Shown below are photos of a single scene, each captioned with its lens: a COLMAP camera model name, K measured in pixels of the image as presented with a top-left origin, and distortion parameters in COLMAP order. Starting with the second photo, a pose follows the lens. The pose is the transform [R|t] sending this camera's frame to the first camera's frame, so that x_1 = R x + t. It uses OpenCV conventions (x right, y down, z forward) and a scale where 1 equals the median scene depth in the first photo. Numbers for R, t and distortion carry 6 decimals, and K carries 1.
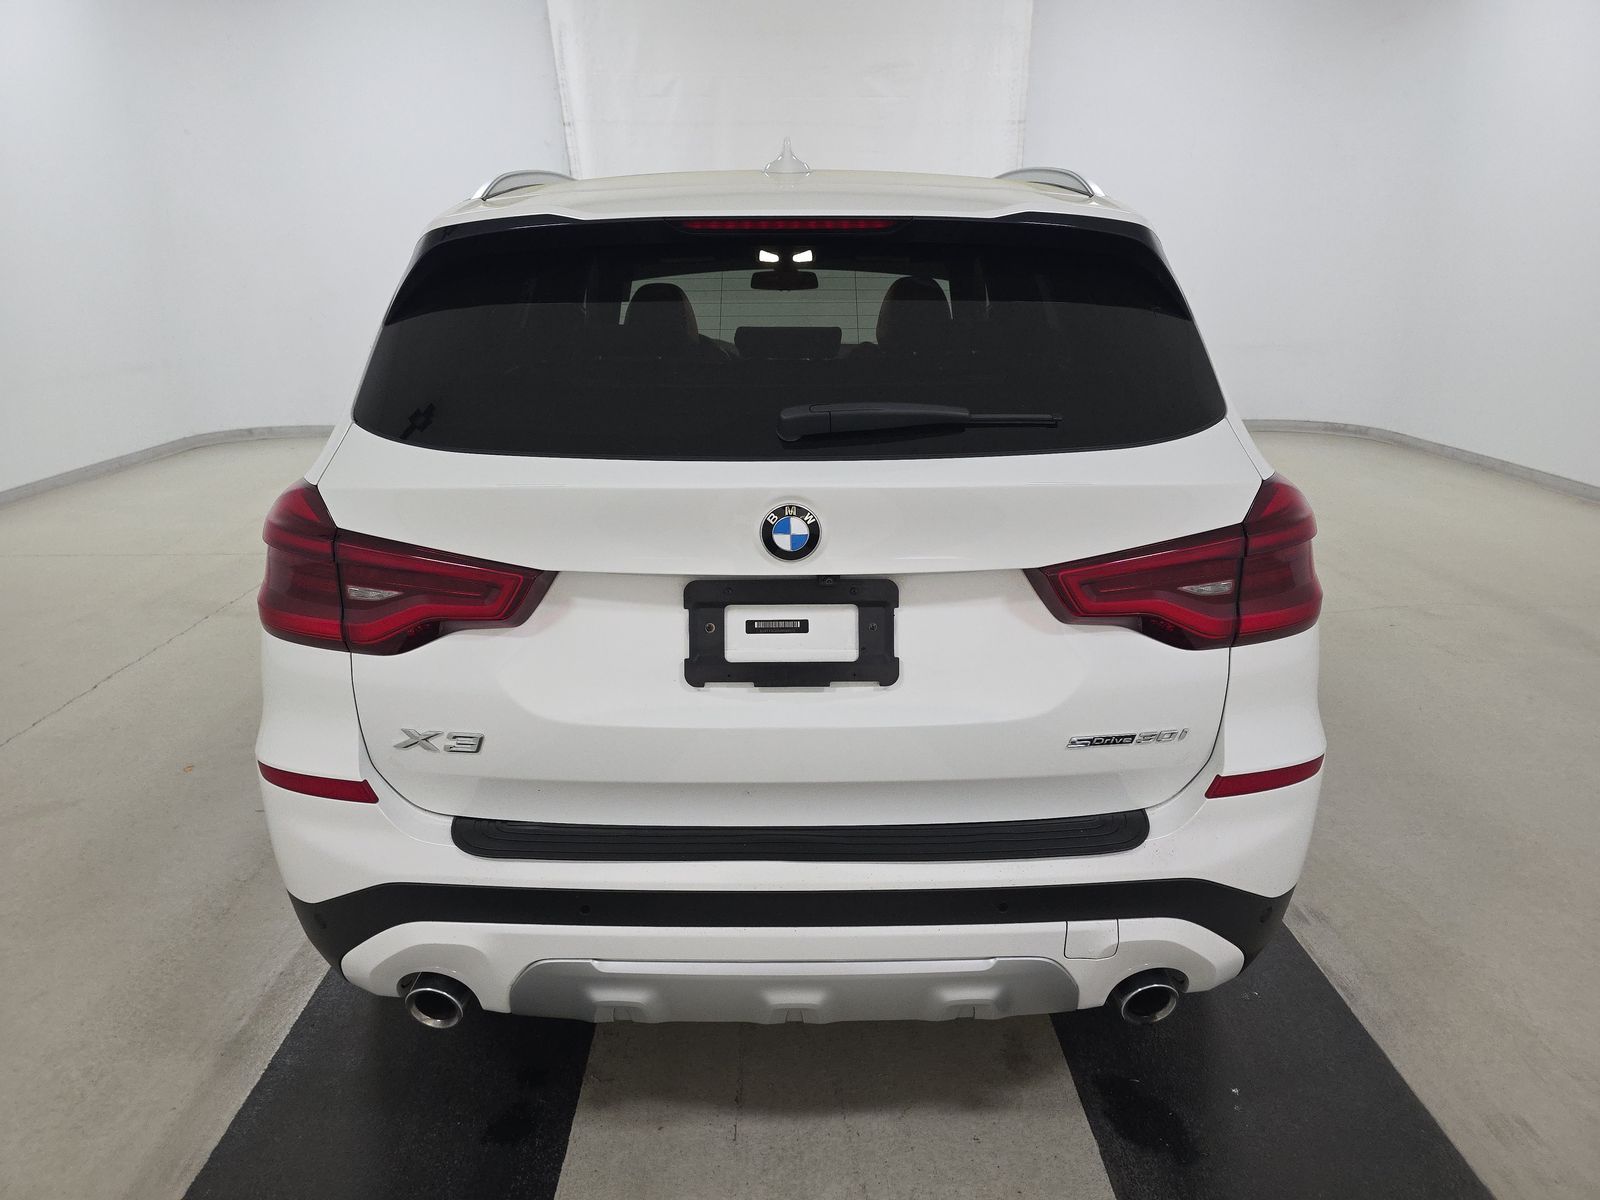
lens RADIAL K [[1116.6, 0, 795.7], [0, 1116.6, 601.2], [0, 0, 1]] dist [0.004563, -0.006772]
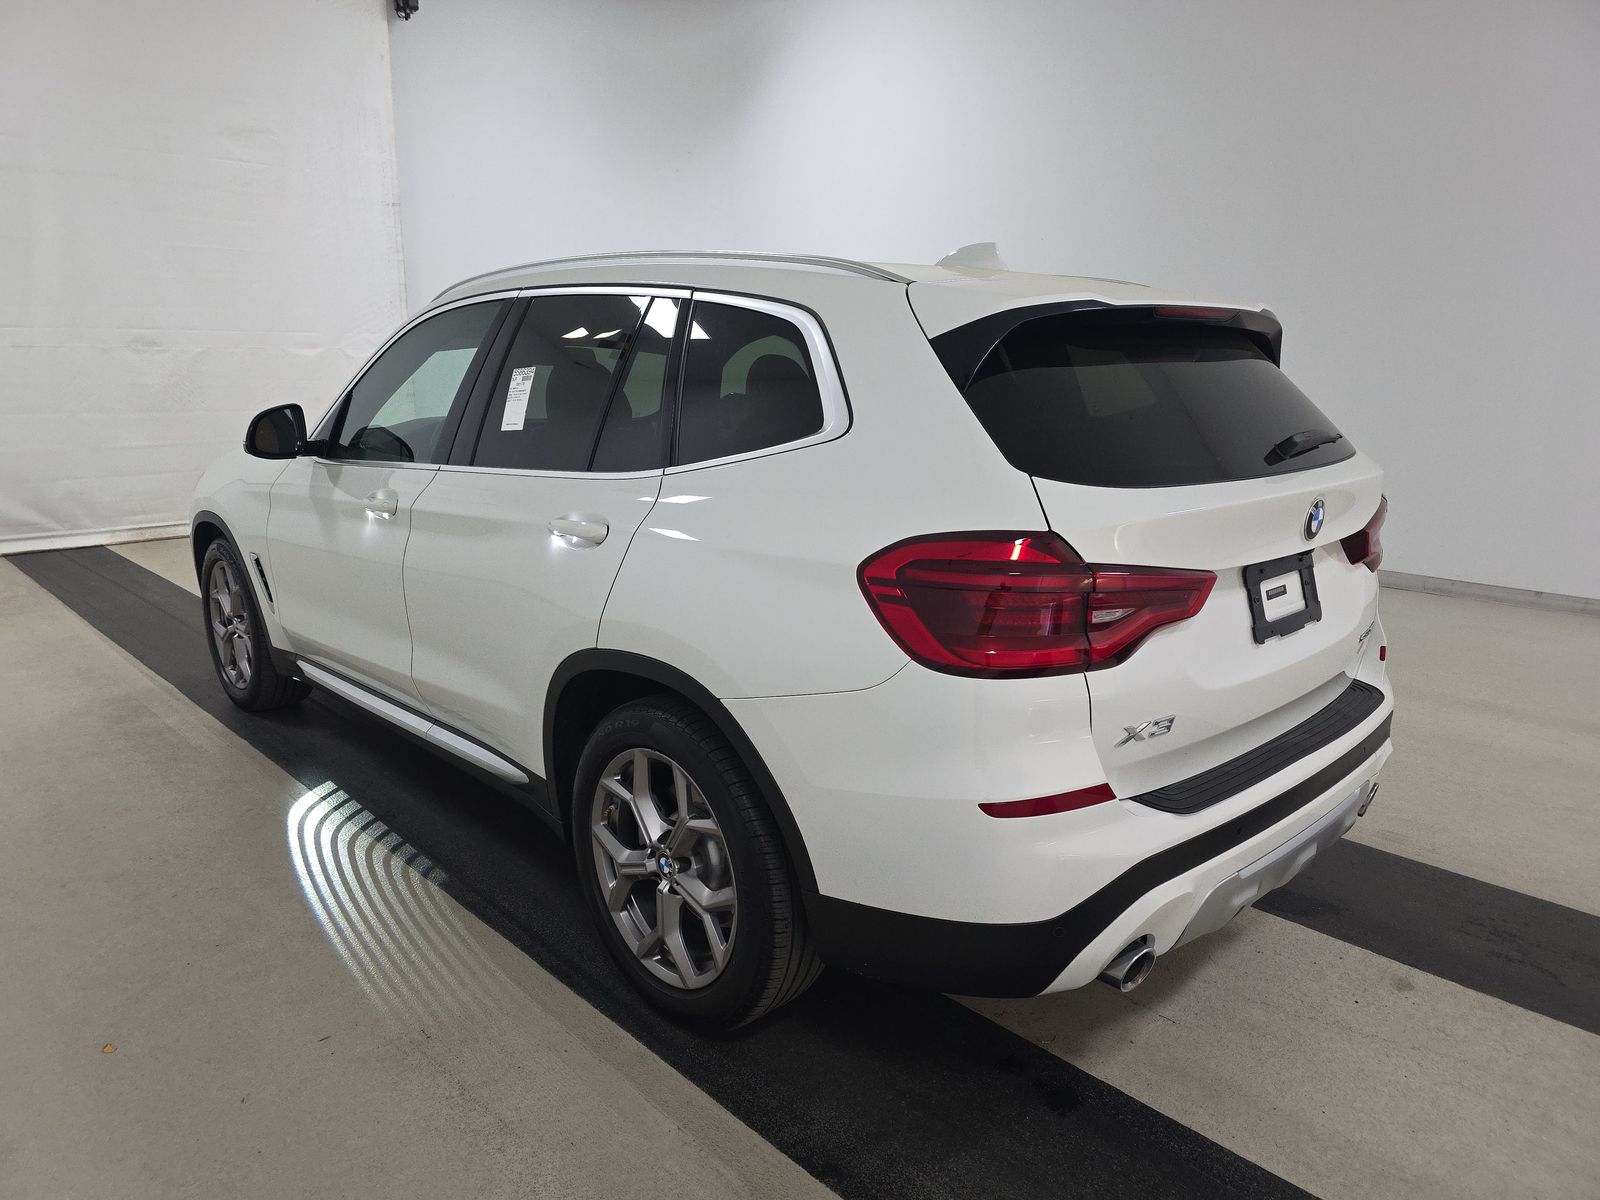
lens RADIAL K [[1106.8, 0, 800.0], [0, 1106.8, 600.0], [0, 0, 1]] dist [0.030705, -0.026191]
pose [[0.720734, -0.143804, 0.678132, -1.165233], [0.190672, 0.981638, 0.005514, -0.075432], [-0.666473, 0.125327, 0.734920, 0.303021]]
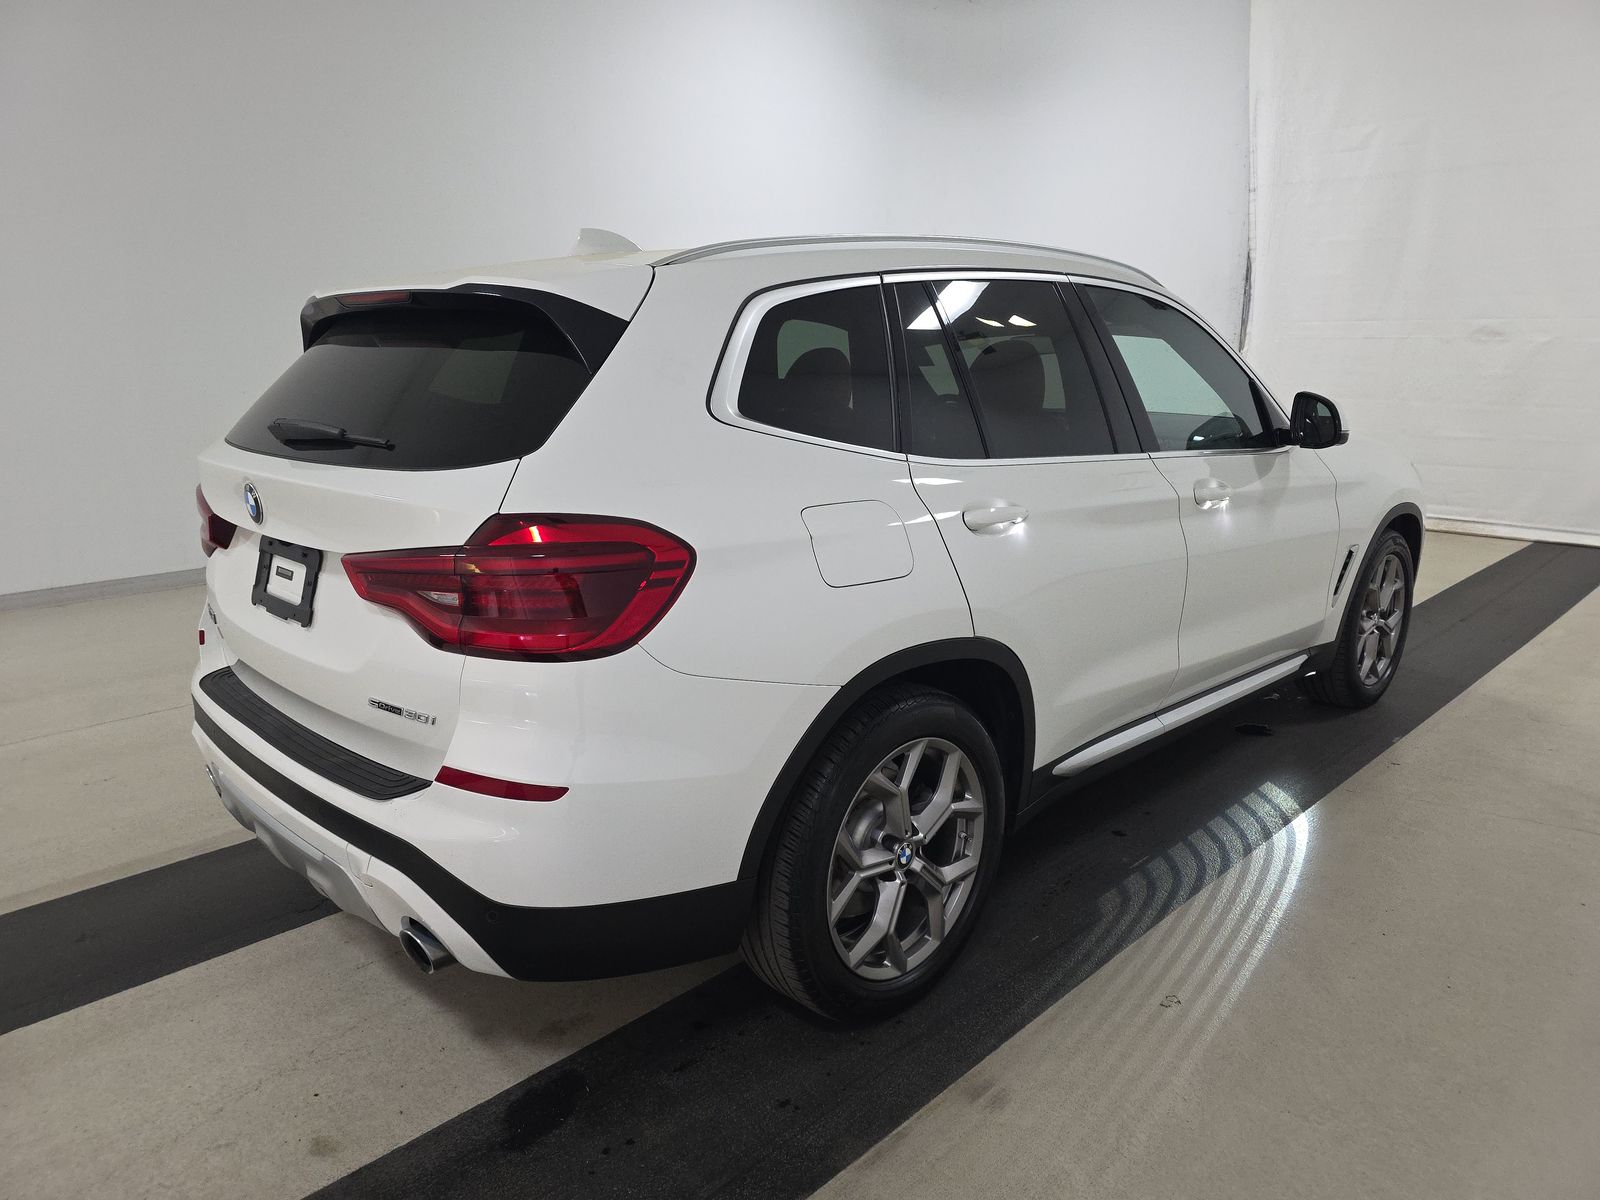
lens RADIAL K [[1116.6, 0, 795.7], [0, 1116.6, 601.2], [0, 0, 1]] dist [0.004563, -0.006772]
pose [[0.688307, 0.163372, -0.706783, 1.213932], [-0.205324, 0.978344, 0.026185, -0.095207], [0.695755, 0.127096, 0.706945, 0.368577]]
